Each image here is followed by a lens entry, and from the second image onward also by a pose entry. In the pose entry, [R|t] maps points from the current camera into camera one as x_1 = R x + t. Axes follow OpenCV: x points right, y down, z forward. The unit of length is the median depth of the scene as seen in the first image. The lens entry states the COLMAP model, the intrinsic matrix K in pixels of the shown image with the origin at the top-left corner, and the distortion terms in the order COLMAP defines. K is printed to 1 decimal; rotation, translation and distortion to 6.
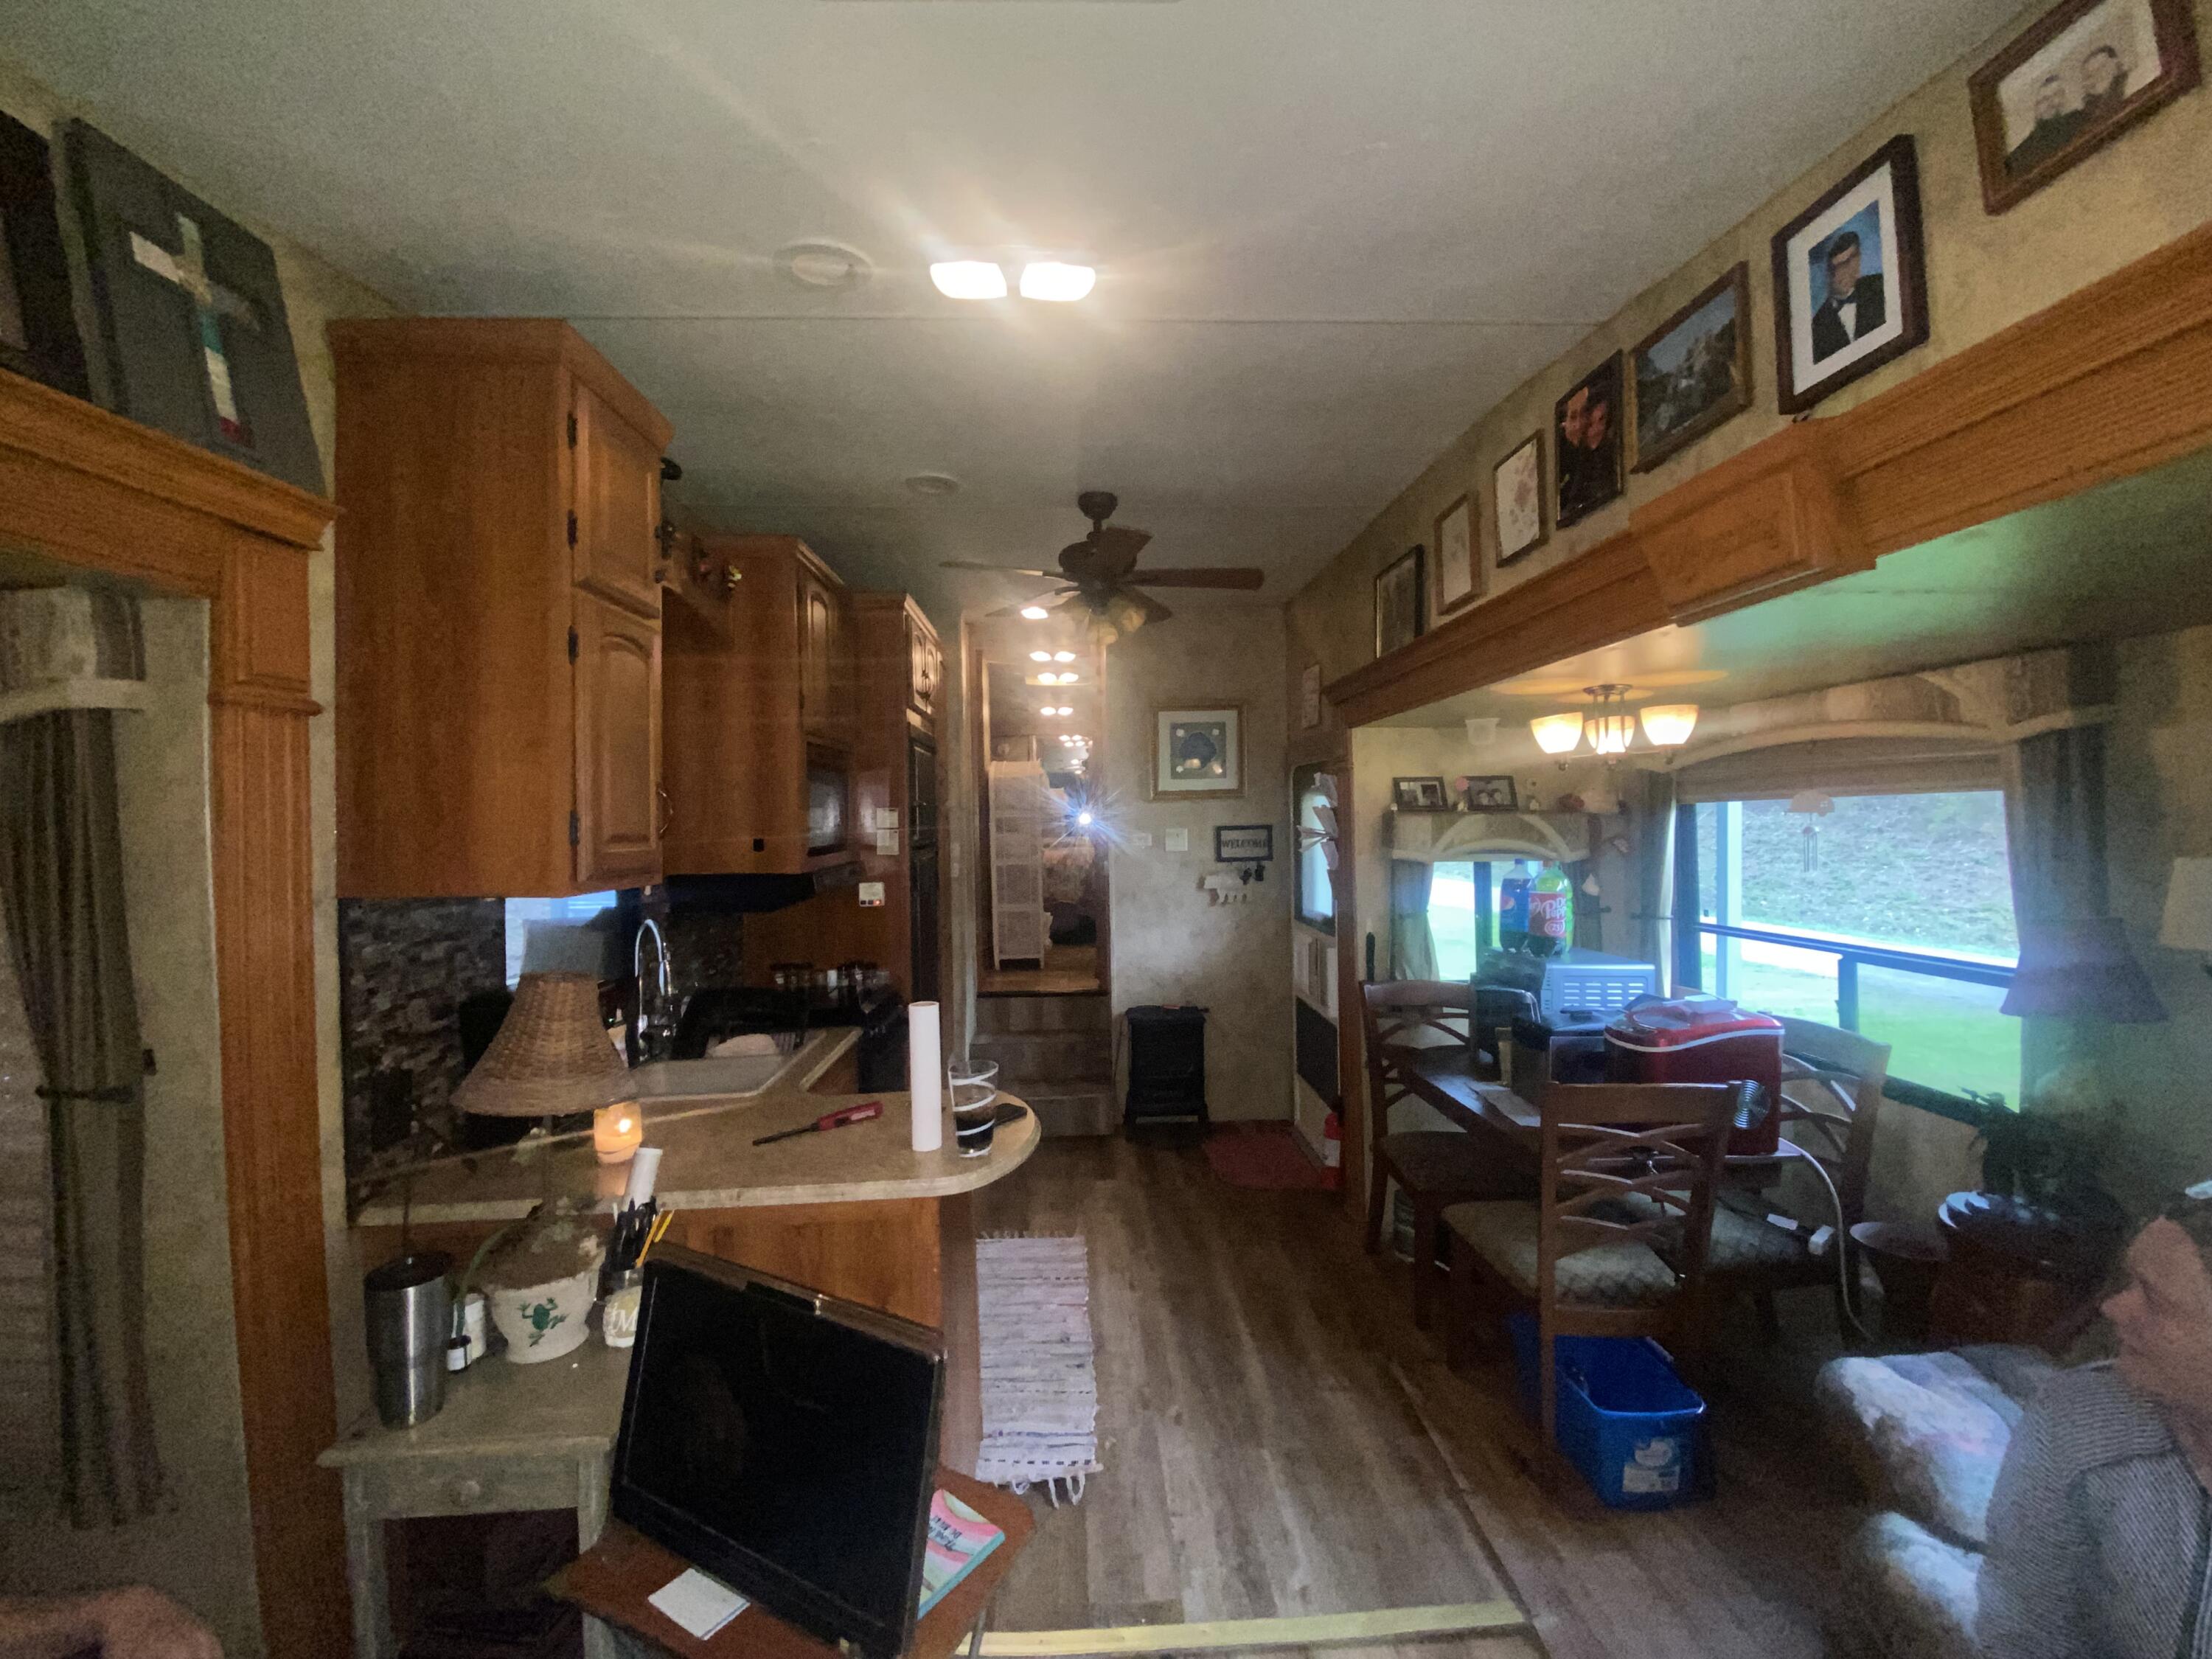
lens RADIAL K [[880.4, 0, 1108.6], [0, 880.4, 827.8], [0, 0, 1]] dist [0.026819, -0.023323]
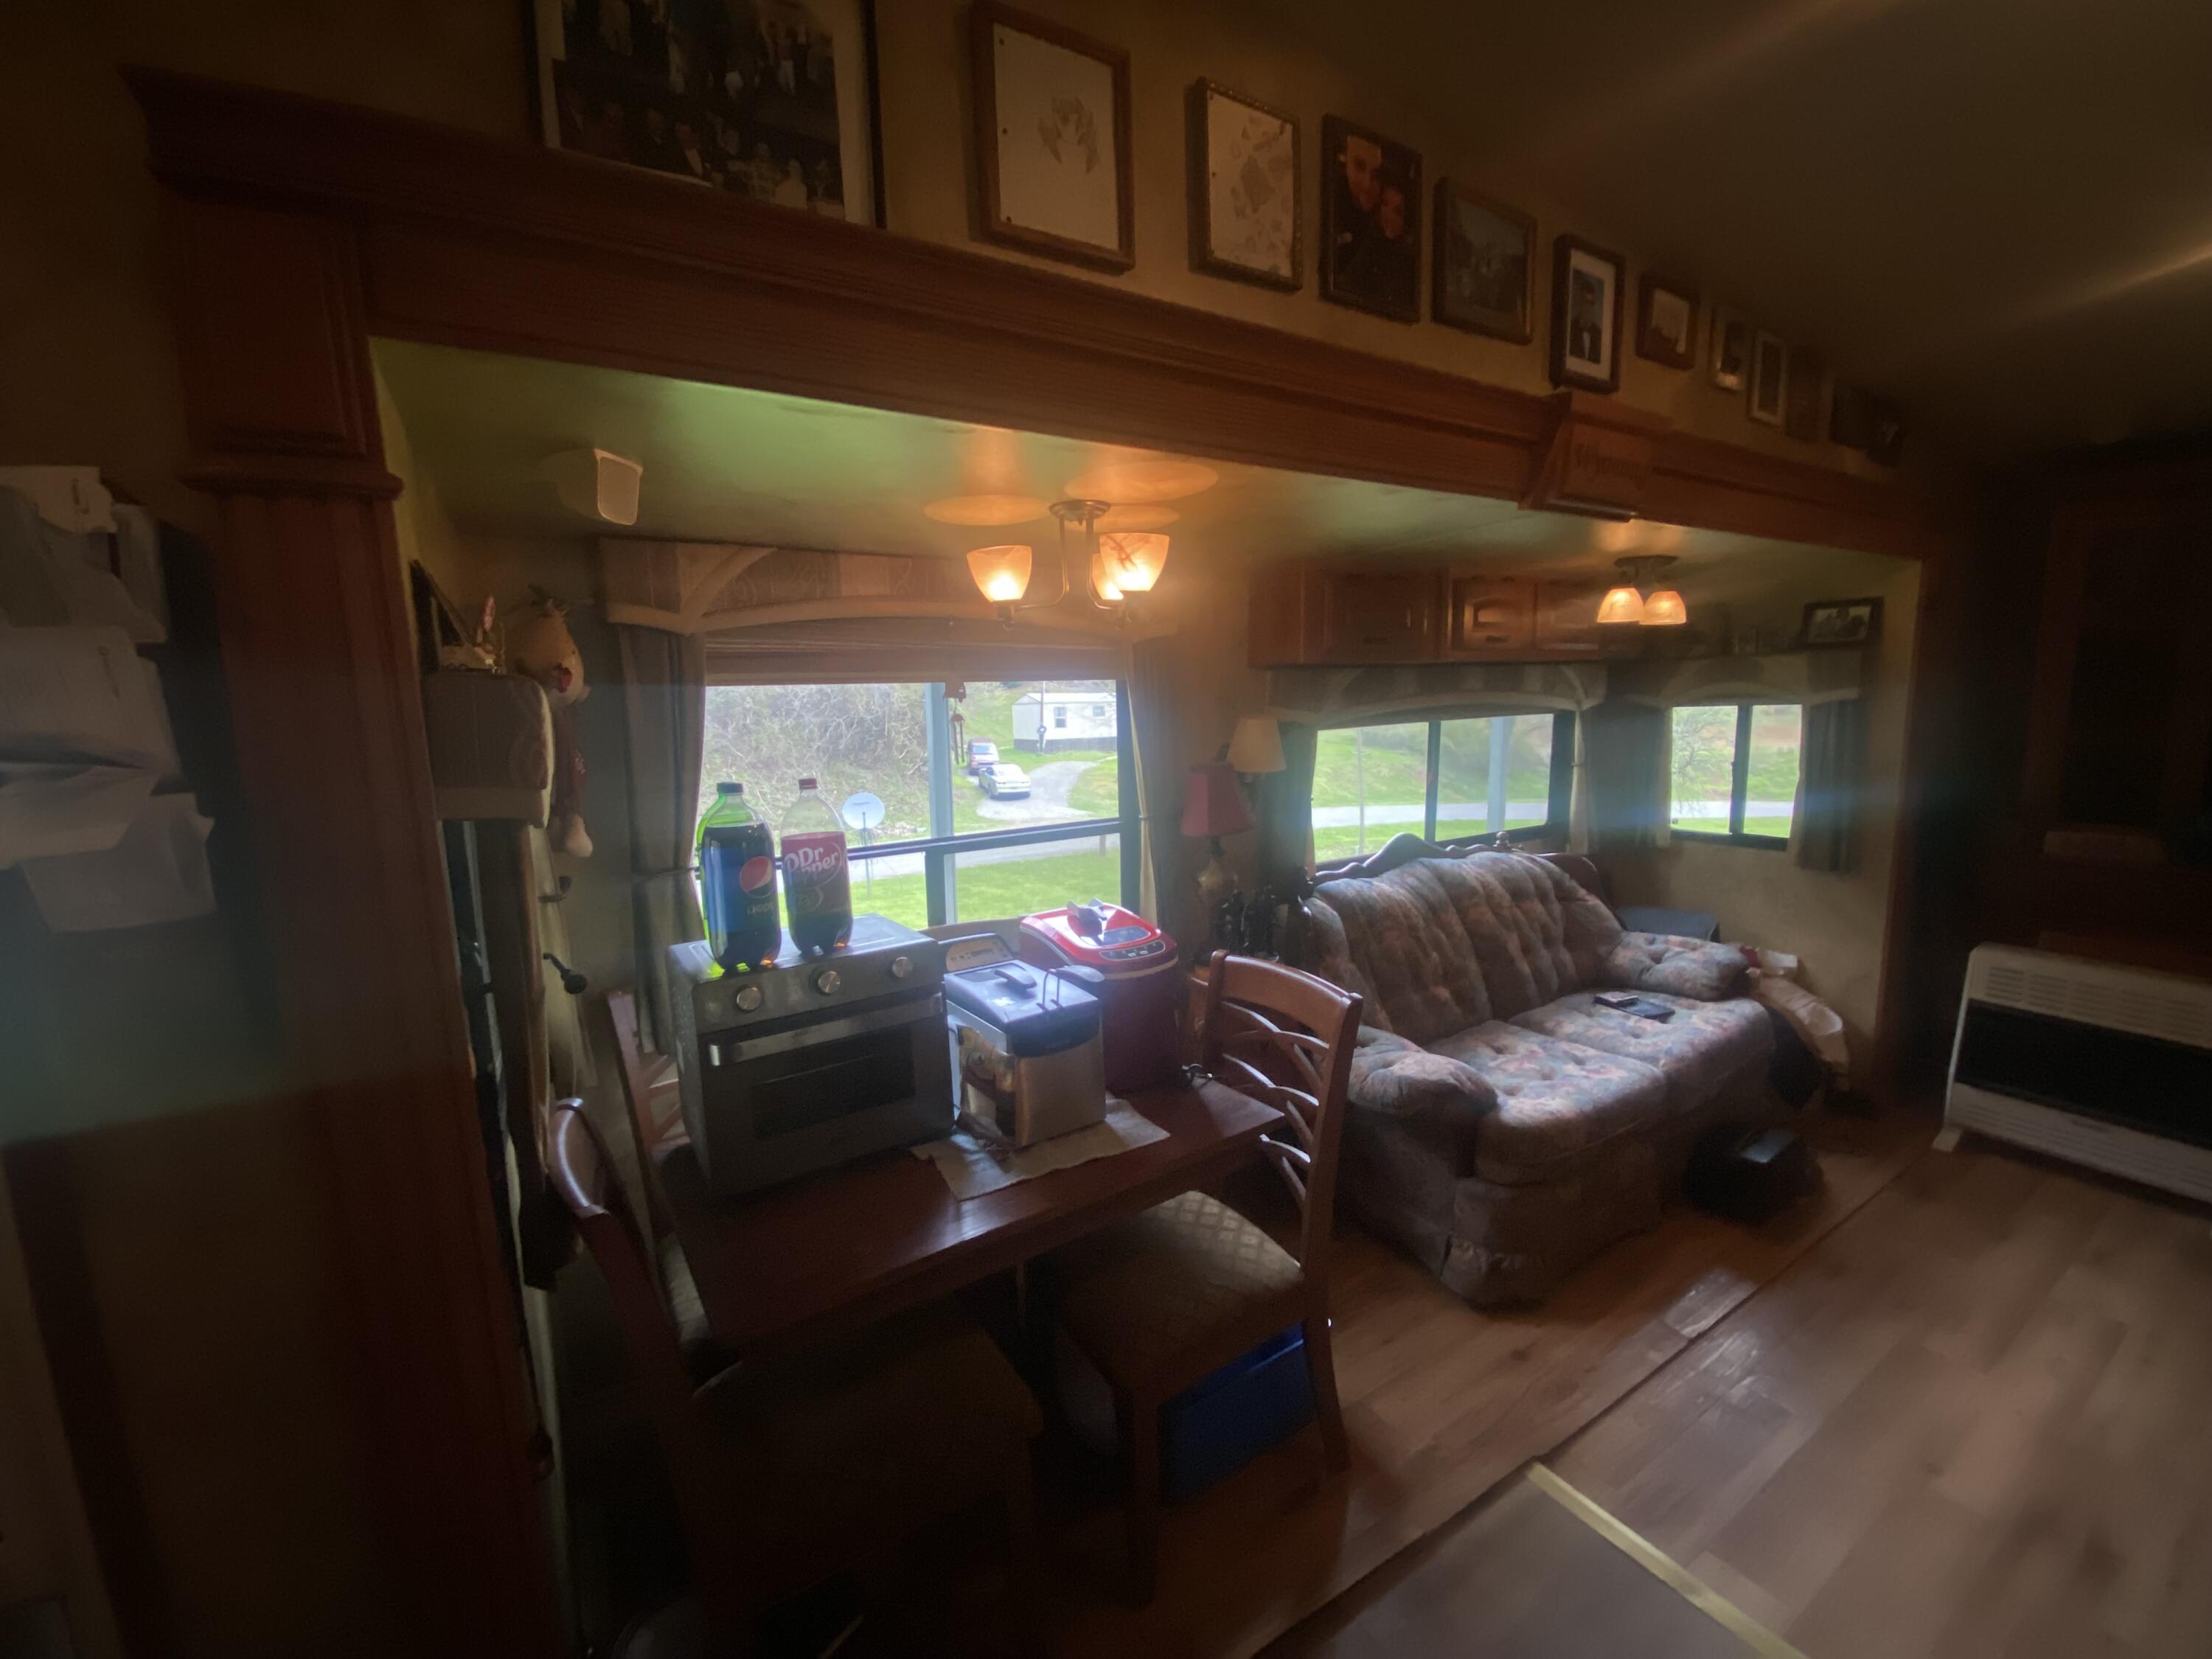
lens RADIAL K [[880.4, 0, 1108.6], [0, 880.4, 827.8], [0, 0, 1]] dist [0.026819, -0.023323]
pose [[-0.480283, -0.086784, 0.872810, -0.116915], [0.048442, 0.990950, 0.125187, 0.011821], [-0.875775, 0.102406, -0.471732, 1.760888]]
